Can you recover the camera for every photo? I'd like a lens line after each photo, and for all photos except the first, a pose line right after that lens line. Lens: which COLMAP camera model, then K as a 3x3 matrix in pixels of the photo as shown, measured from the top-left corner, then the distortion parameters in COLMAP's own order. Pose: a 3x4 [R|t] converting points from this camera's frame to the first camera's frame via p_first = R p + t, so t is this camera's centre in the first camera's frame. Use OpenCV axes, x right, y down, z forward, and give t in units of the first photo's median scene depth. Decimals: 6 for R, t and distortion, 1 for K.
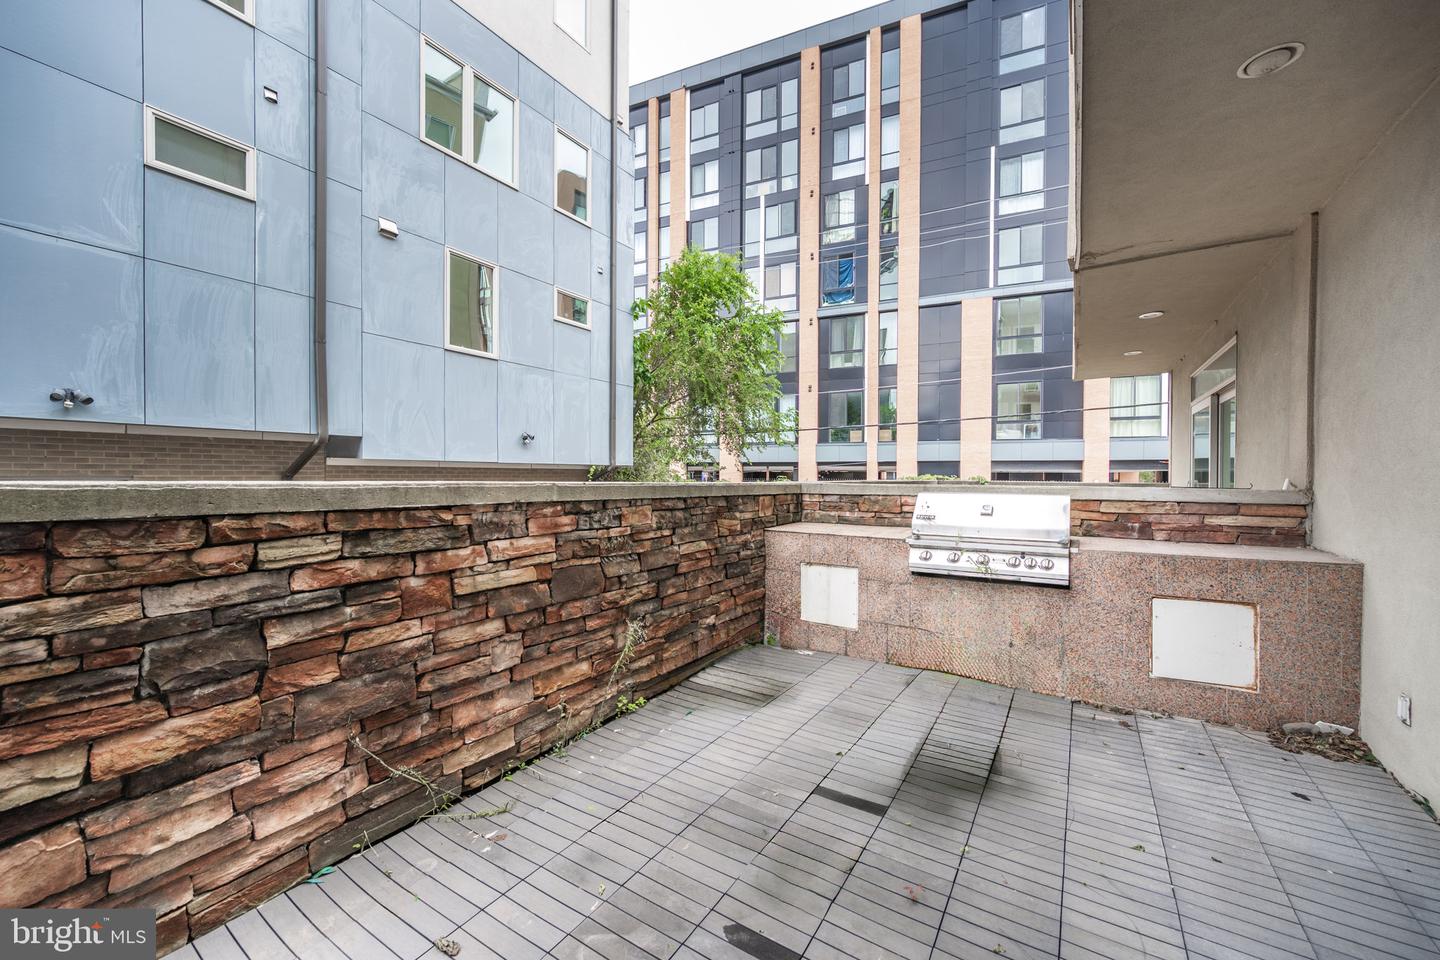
lens RADIAL K [[565.2, 0, 706.7], [0, 565.2, 480.2], [0, 0, 1]] dist [-0.000078, -0.000052]
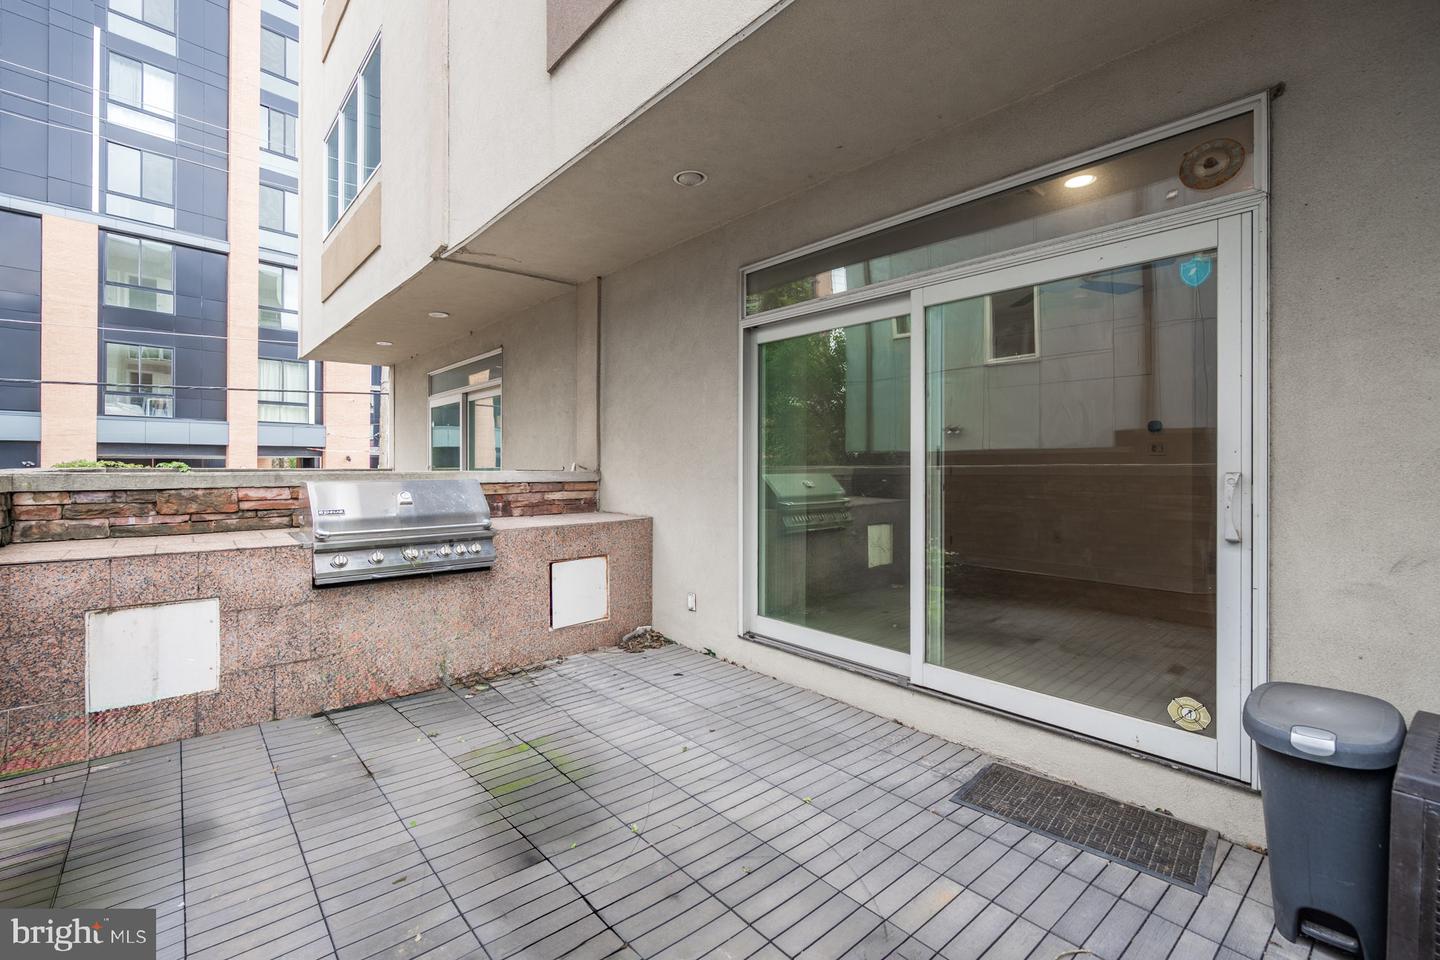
lens RADIAL K [[615.5, 0, 653.5], [0, 615.5, 461.6], [0, 0, 1]] dist [-0.001306, -0.000316]
pose [[0.315939, 0.001042, 0.948779, -0.261379], [0.007986, 0.999961, -0.003757, 0.001162], [-0.948746, 0.008764, 0.315918, 0.278243]]
